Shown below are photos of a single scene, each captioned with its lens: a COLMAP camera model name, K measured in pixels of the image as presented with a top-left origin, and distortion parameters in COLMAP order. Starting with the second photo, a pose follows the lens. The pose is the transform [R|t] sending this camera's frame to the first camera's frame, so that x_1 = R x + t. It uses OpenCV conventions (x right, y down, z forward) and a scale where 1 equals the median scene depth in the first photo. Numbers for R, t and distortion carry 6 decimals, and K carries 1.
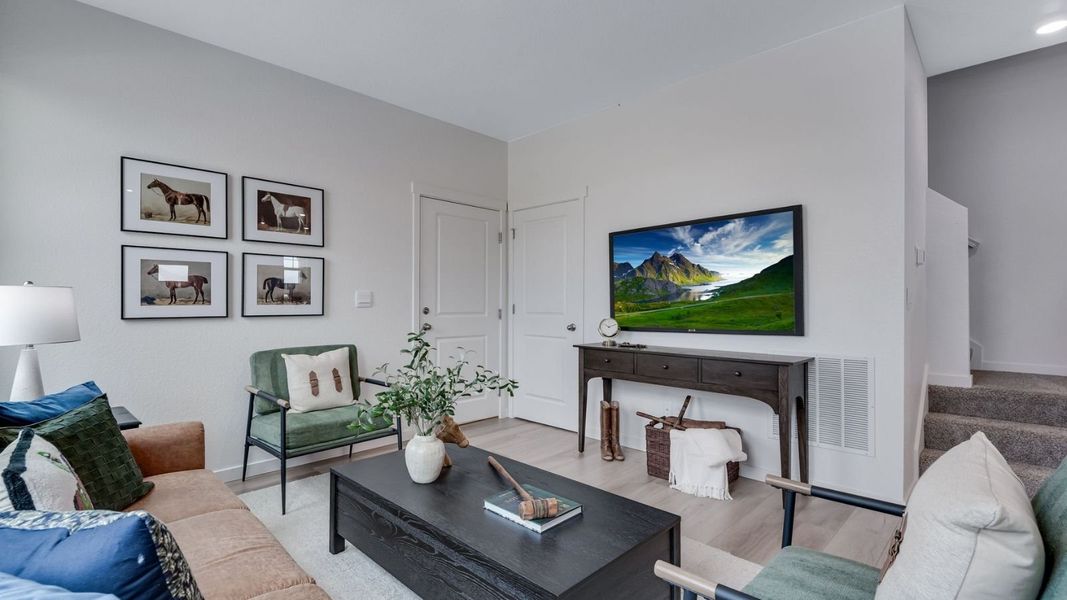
lens RADIAL K [[481.6, 0, 531.3], [0, 481.6, 301.4], [0, 0, 1]] dist [-0.018832, -0.000772]
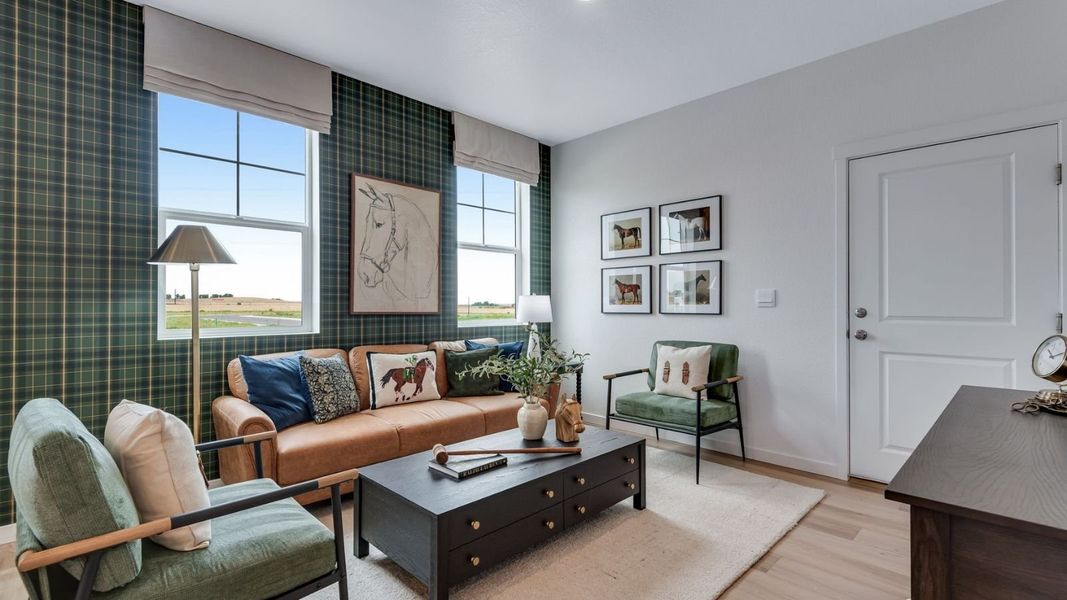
lens RADIAL K [[481.6, 0, 533.3], [0, 481.6, 301.8], [0, 0, 1]] dist [-0.018832, -0.000772]
pose [[-0.045205, -0.001499, -0.998977, 0.746055], [0.009756, 0.999951, -0.001942, -0.000654], [0.998930, -0.009834, -0.045188, 0.741177]]
